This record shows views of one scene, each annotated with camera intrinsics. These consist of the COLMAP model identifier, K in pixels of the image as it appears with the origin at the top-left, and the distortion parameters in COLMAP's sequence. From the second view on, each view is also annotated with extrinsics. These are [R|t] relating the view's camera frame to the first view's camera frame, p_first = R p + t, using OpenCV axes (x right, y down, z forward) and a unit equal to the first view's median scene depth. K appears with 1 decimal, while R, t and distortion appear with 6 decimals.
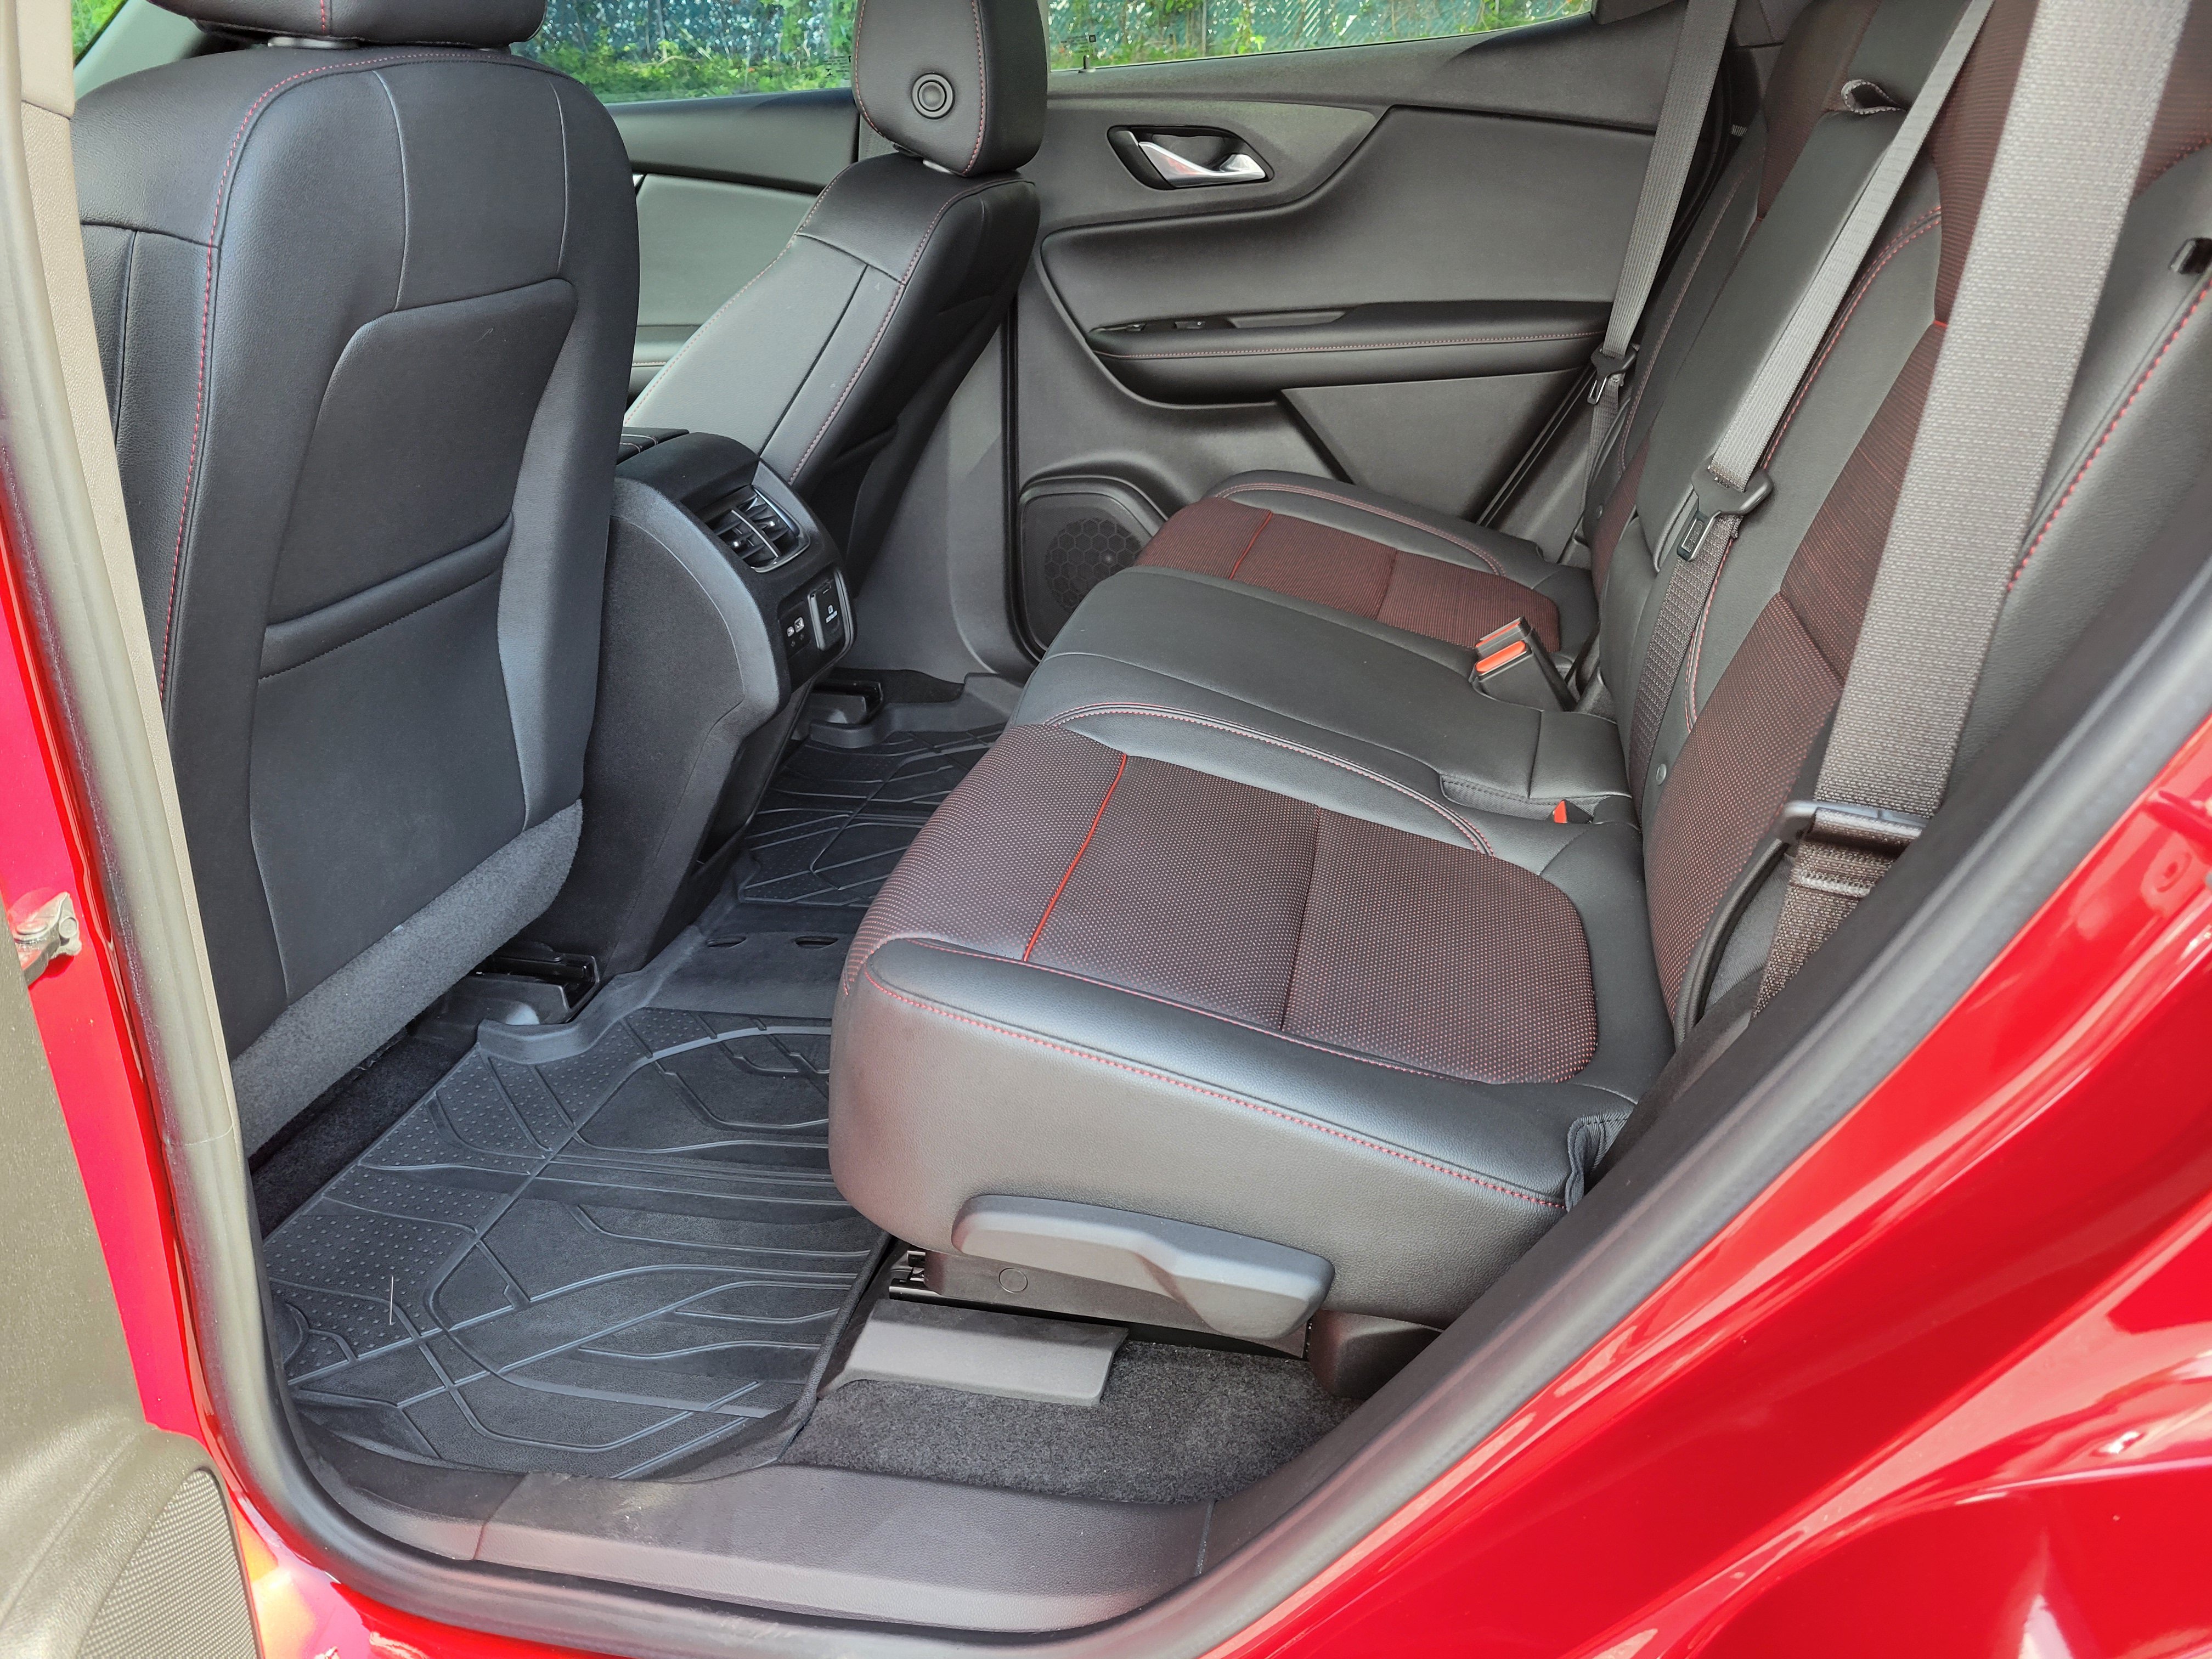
lens RADIAL K [[1657.9, 0, 1115.6], [0, 1657.9, 826.6], [0, 0, 1]] dist [0.013536, -0.009156]
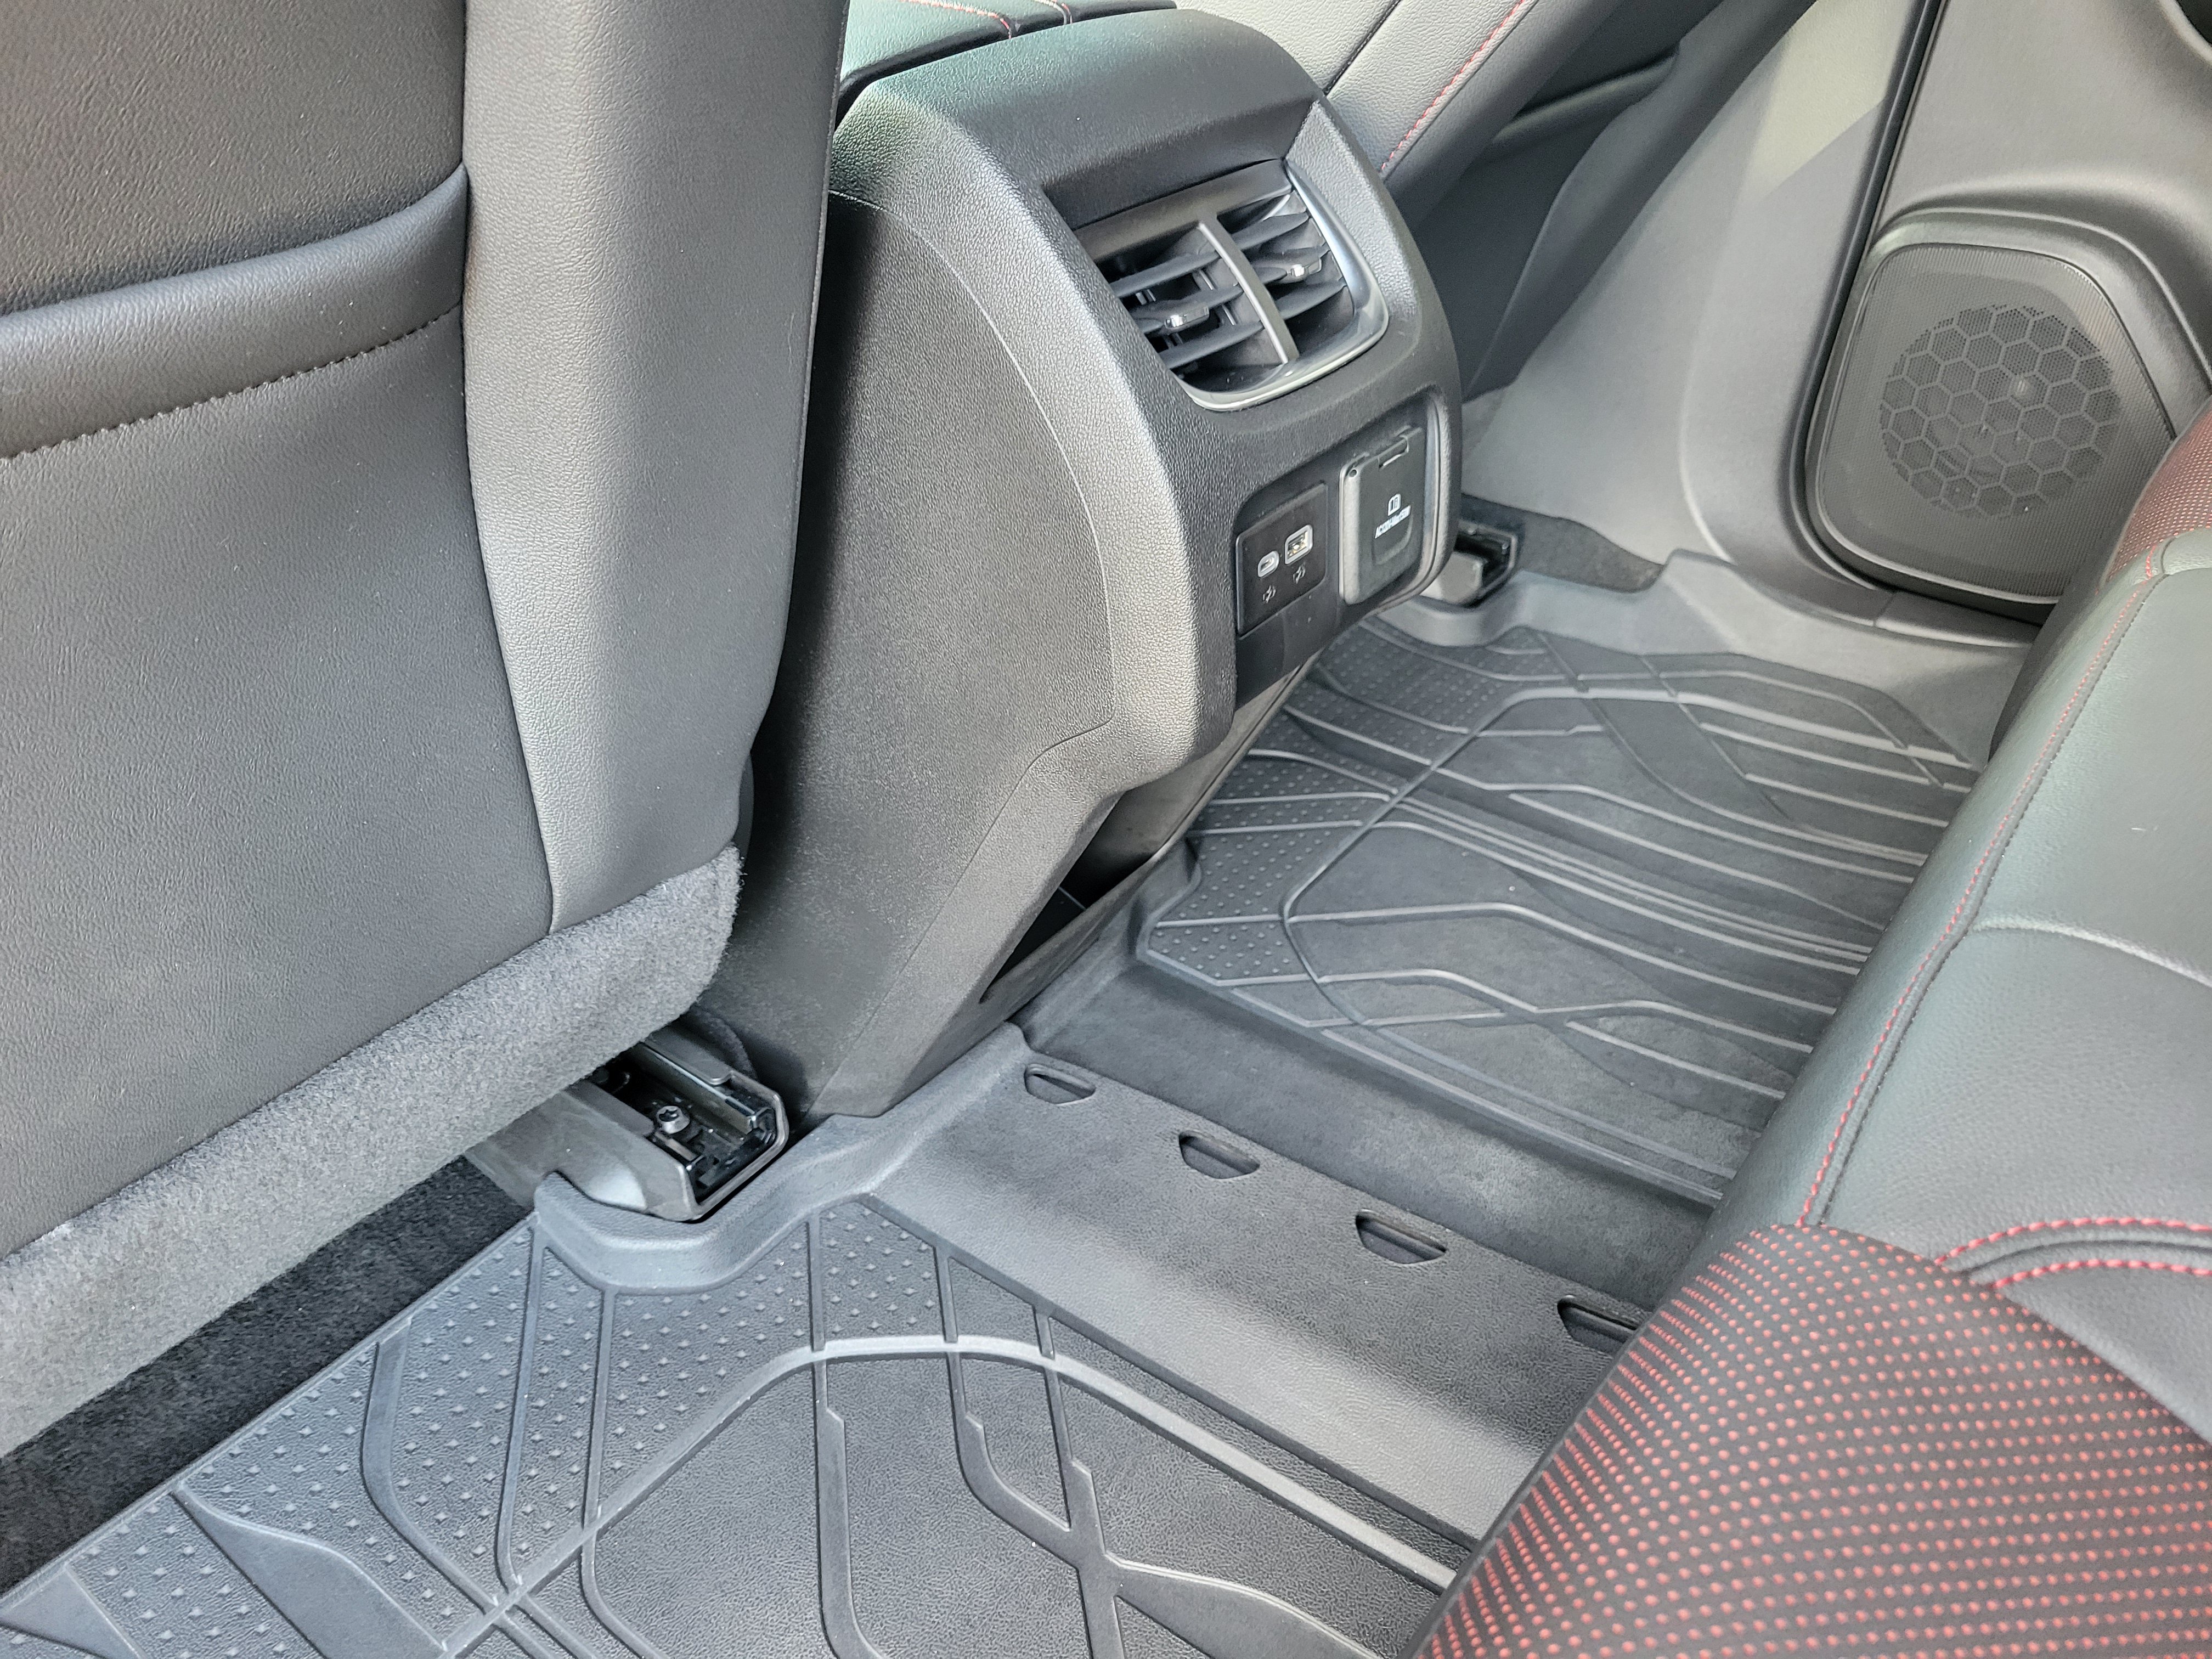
lens RADIAL K [[1657.9, 0, 1089.3], [0, 1657.9, 839.7], [0, 0, 1]] dist [0.013536, -0.009156]
pose [[0.904740, 0.267707, -0.331327, -0.080031], [-0.197375, 0.952759, 0.230852, -0.128052], [0.377476, -0.143465, 0.914839, 0.569676]]
